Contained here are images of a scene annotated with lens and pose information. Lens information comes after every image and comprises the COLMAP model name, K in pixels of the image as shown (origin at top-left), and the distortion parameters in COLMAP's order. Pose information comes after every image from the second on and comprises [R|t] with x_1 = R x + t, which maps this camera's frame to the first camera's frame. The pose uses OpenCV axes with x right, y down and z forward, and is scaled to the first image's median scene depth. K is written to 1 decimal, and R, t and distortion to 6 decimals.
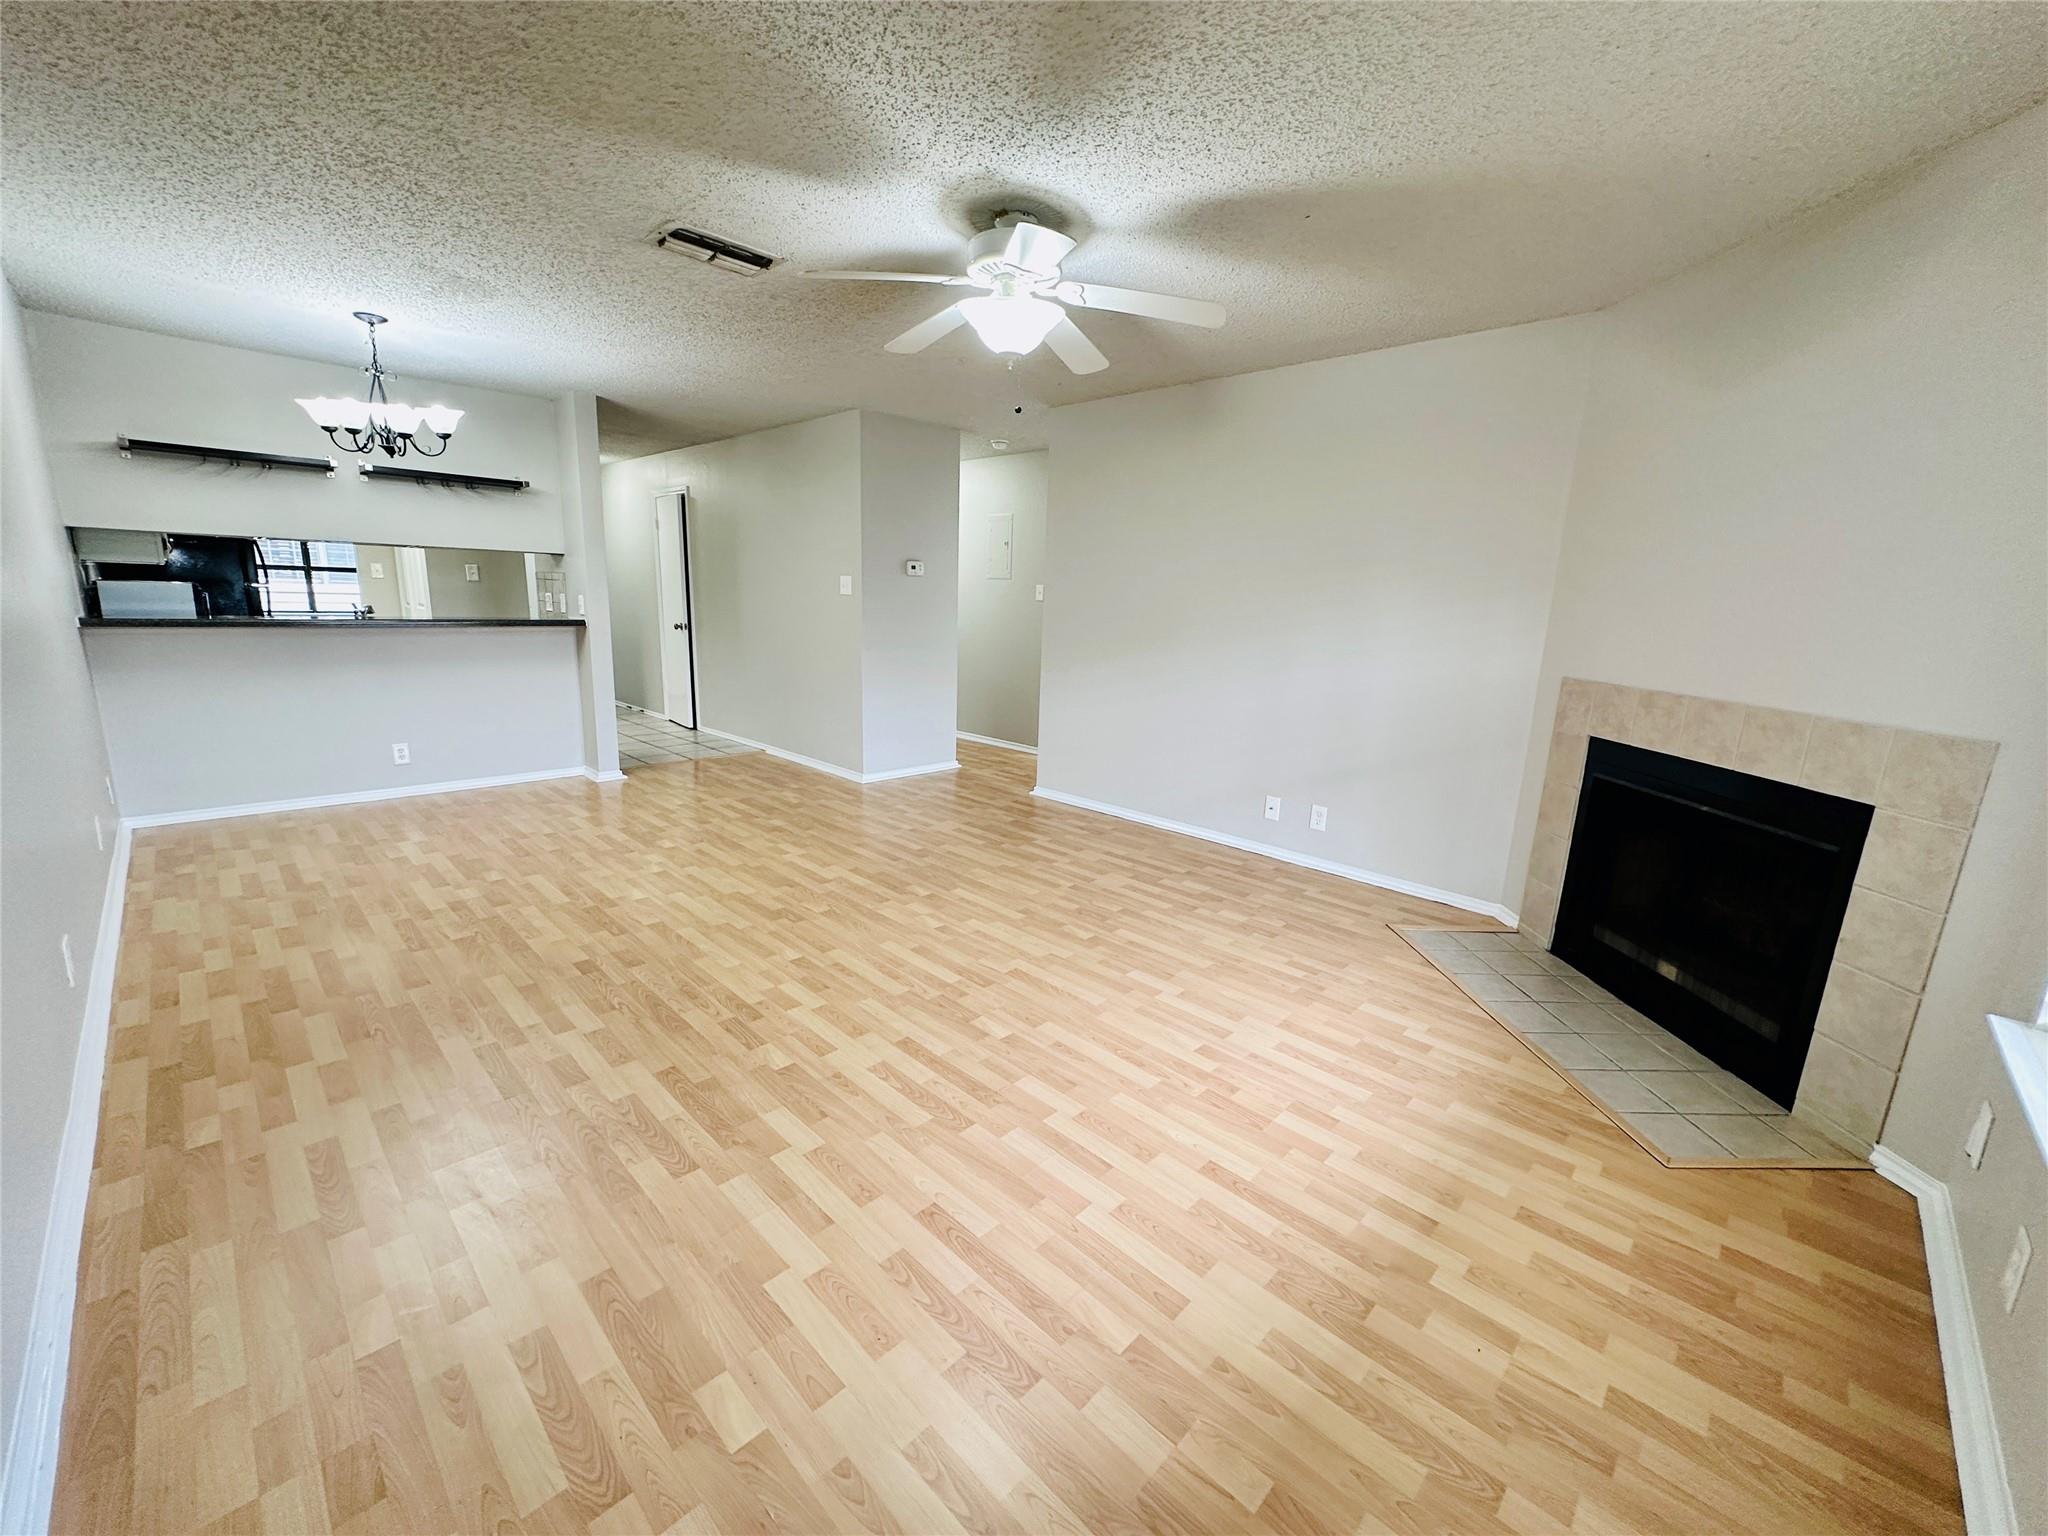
lens RADIAL K [[813.2, 0, 1019.1], [0, 813.2, 763.6], [0, 0, 1]] dist [-0.001310, 0.000237]
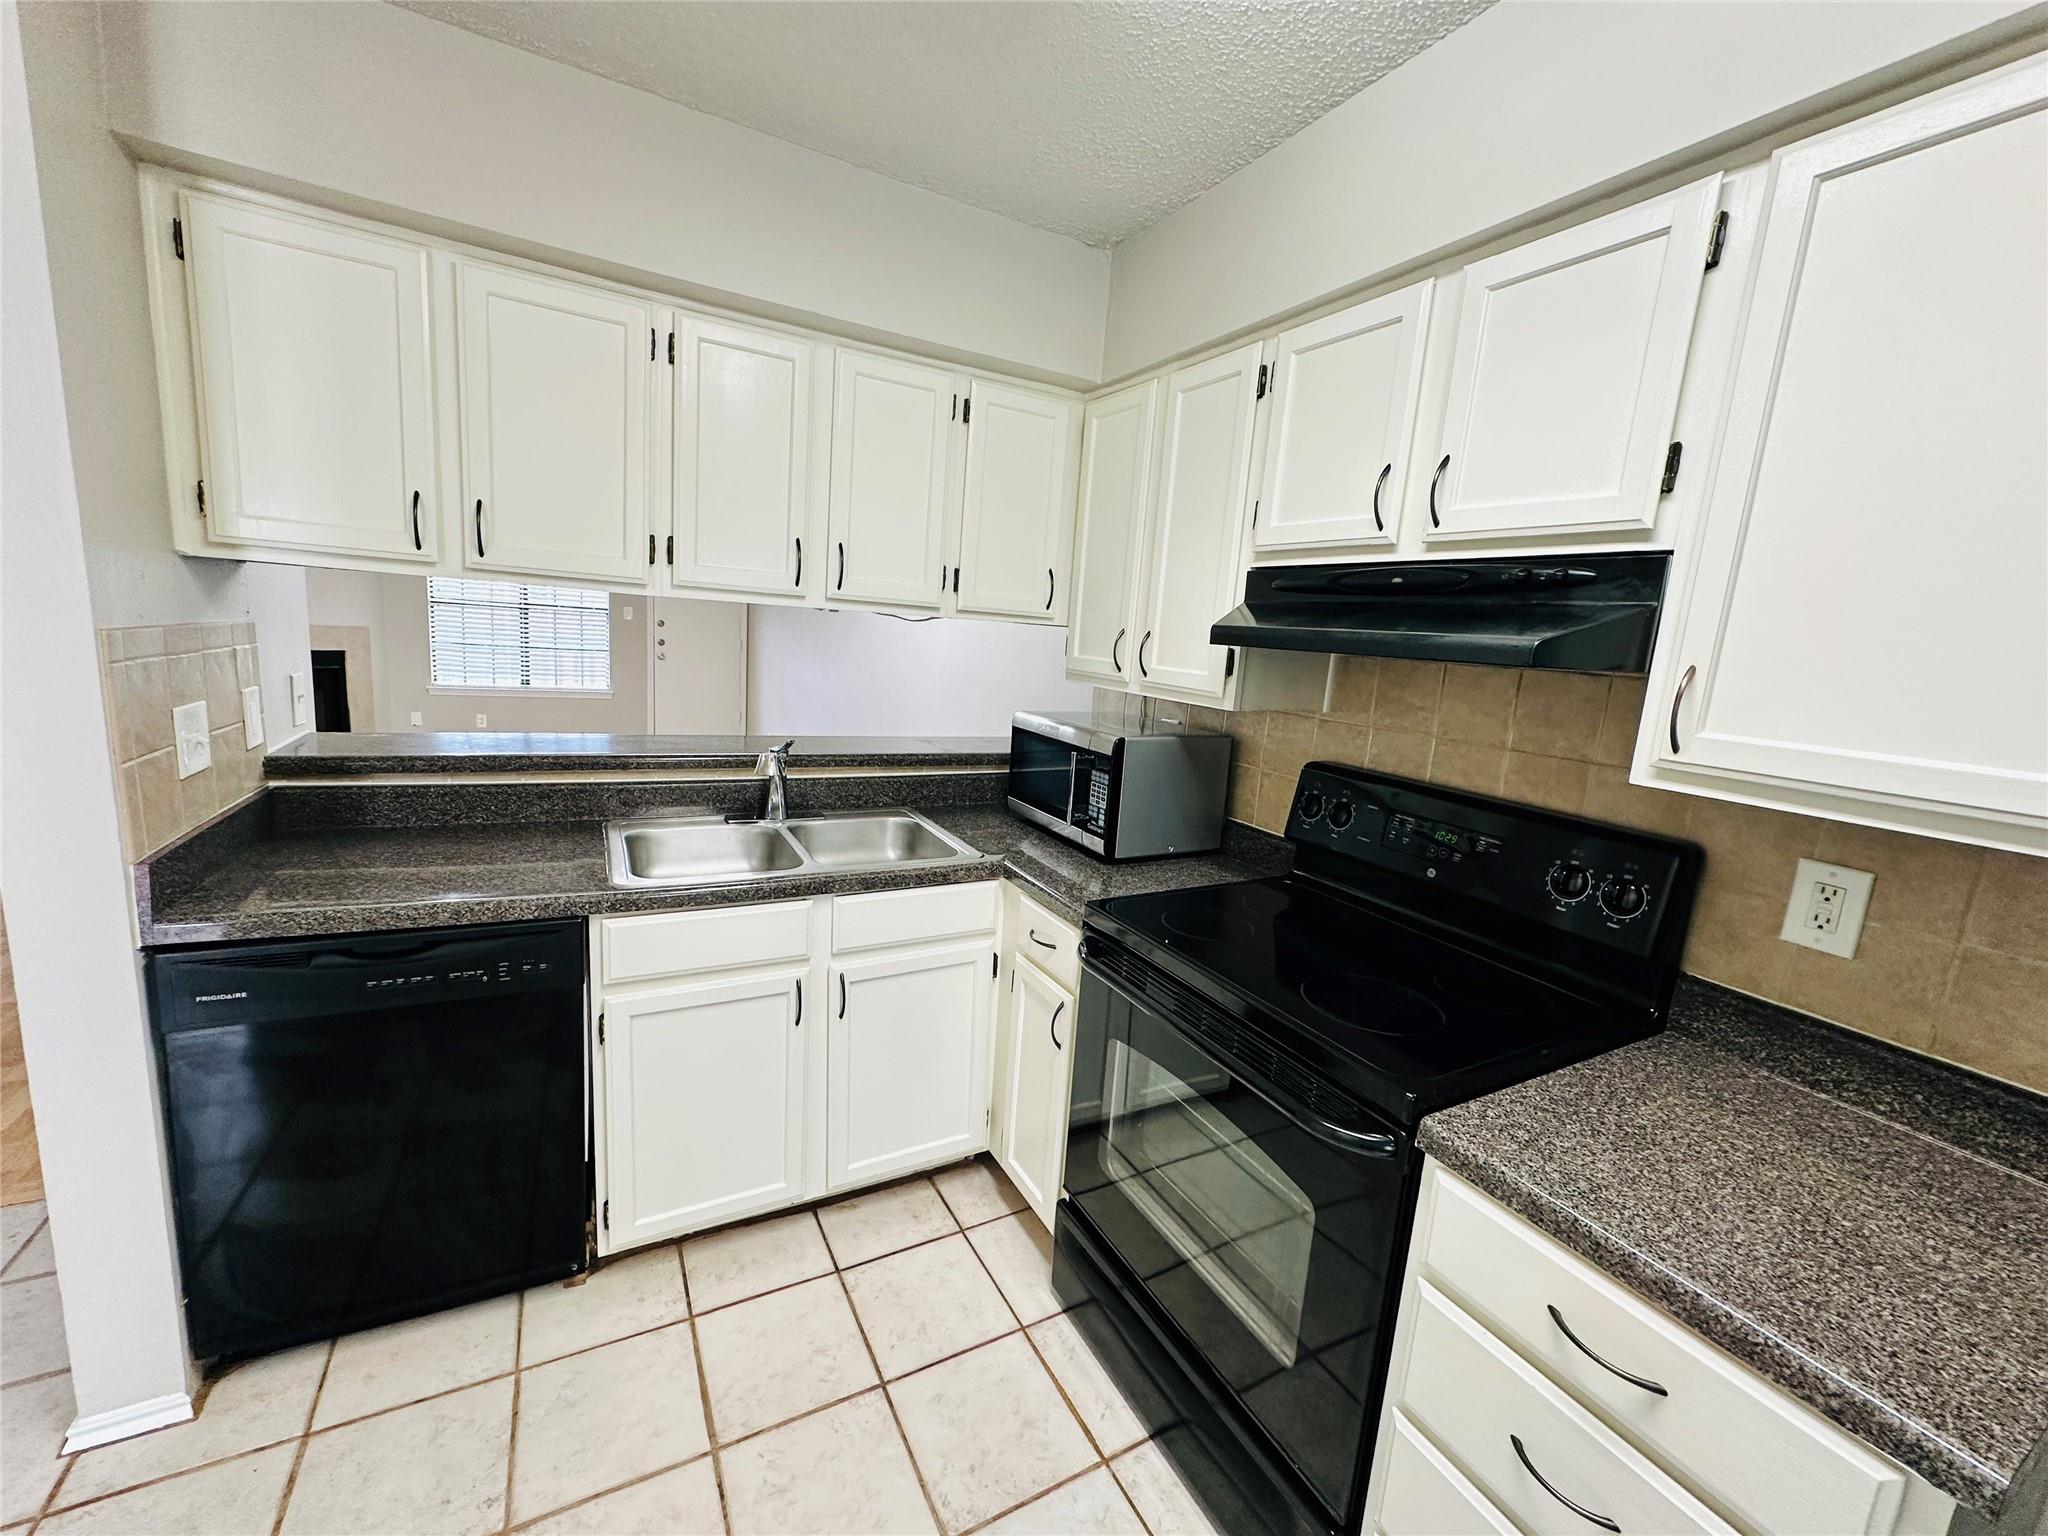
lens RADIAL K [[813.2, 0, 1020.6], [0, 813.2, 765.8], [0, 0, 1]] dist [-0.001310, 0.000237]
pose [[-0.948421, -0.154314, 0.276919, -1.627143], [-0.045417, 0.930658, 0.363061, -0.537459], [-0.313743, 0.331758, -0.889664, 2.084218]]
